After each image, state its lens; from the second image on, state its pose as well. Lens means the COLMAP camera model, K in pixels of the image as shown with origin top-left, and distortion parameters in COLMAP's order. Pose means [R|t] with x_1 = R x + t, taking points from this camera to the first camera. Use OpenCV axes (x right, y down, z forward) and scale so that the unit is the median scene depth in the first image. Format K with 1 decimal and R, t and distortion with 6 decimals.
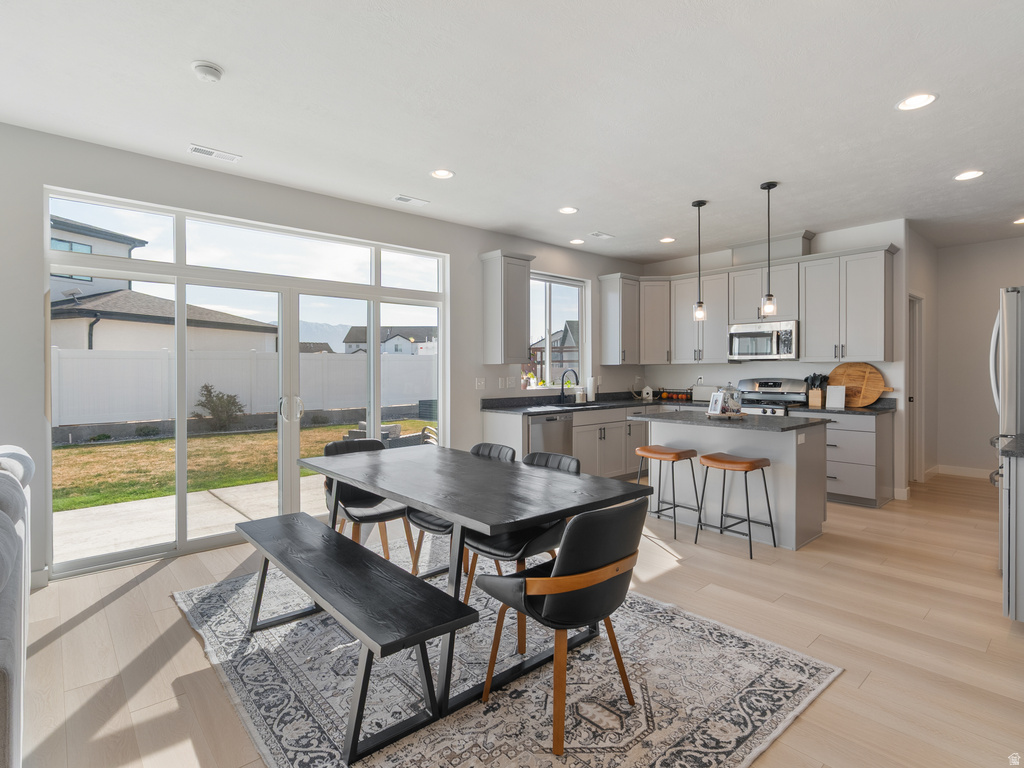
lens RADIAL K [[523.6, 0, 514.5], [0, 523.6, 376.5], [0, 0, 1]] dist [-0.001370, -0.000335]
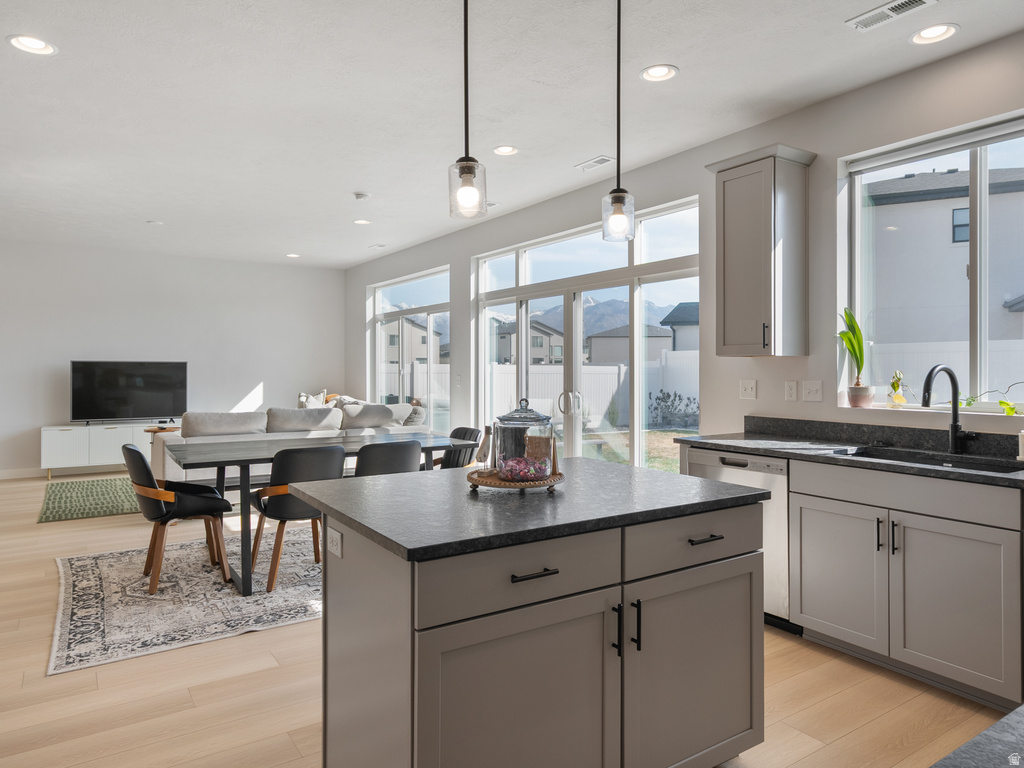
lens RADIAL K [[666.6, 0, 507.5], [0, 666.6, 367.7], [0, 0, 1]] dist [0.007539, -0.000292]
pose [[-0.146172, 0.004022, -0.989251, 0.728129], [-0.011508, 0.999917, 0.005766, -0.012381], [0.989192, 0.012227, -0.146114, 0.848878]]
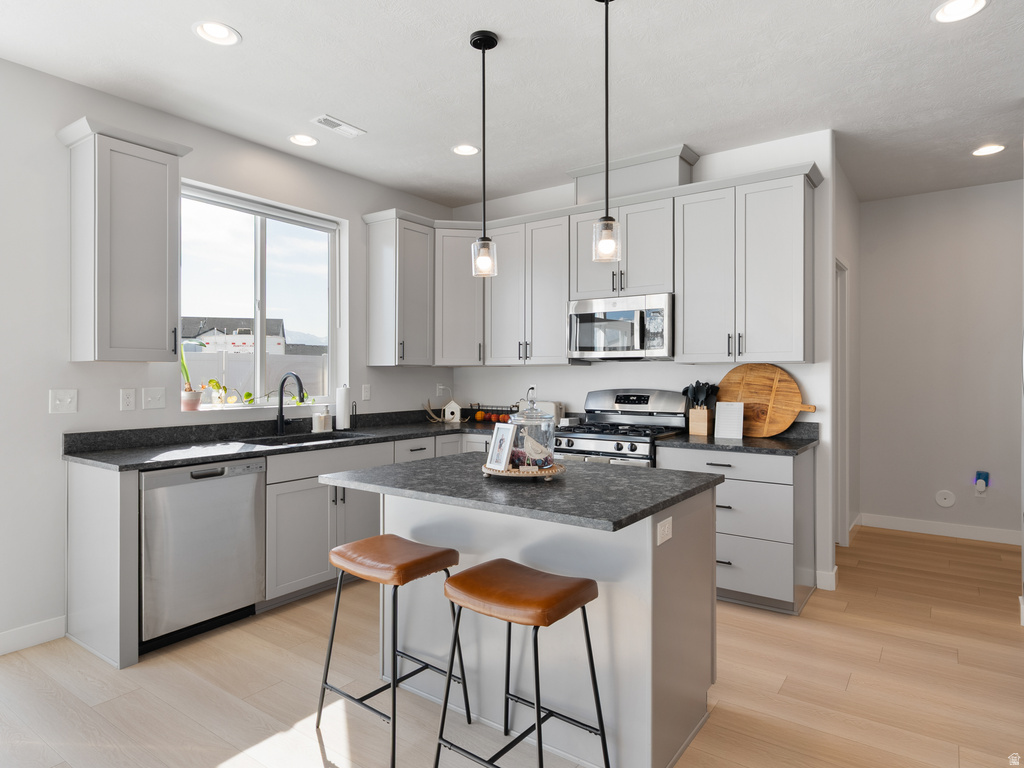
lens RADIAL K [[604.2, 0, 512.6], [0, 604.2, 378.8], [0, 0, 1]] dist [-0.002611, 0.000485]
pose [[0.976919, 0.003031, 0.213590, 0.222188], [-0.001693, 0.999978, -0.006449, -0.004464], [-0.213605, 0.005939, 0.976902, 0.374721]]
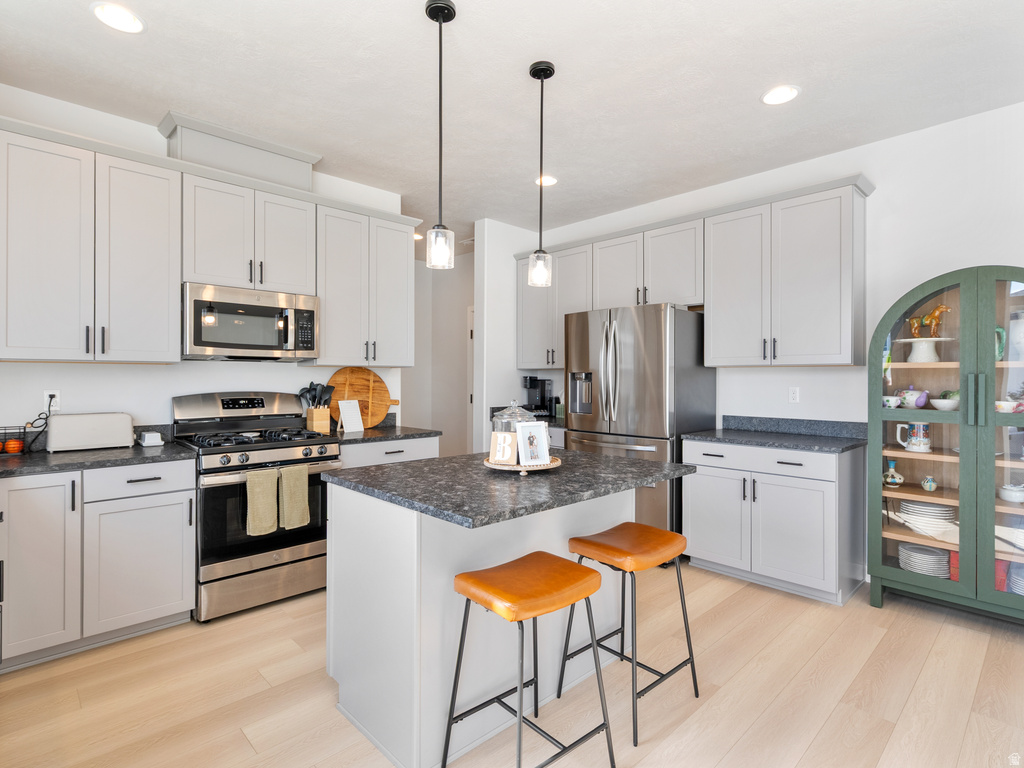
lens RADIAL K [[523.6, 0, 514.5], [0, 523.6, 376.5], [0, 0, 1]] dist [-0.001370, -0.000335]
pose [[-0.035590, 0.004723, 0.999355, -0.088895], [0.007872, 0.999959, -0.004446, -0.009293], [-0.999335, 0.007709, -0.035626, 0.813303]]
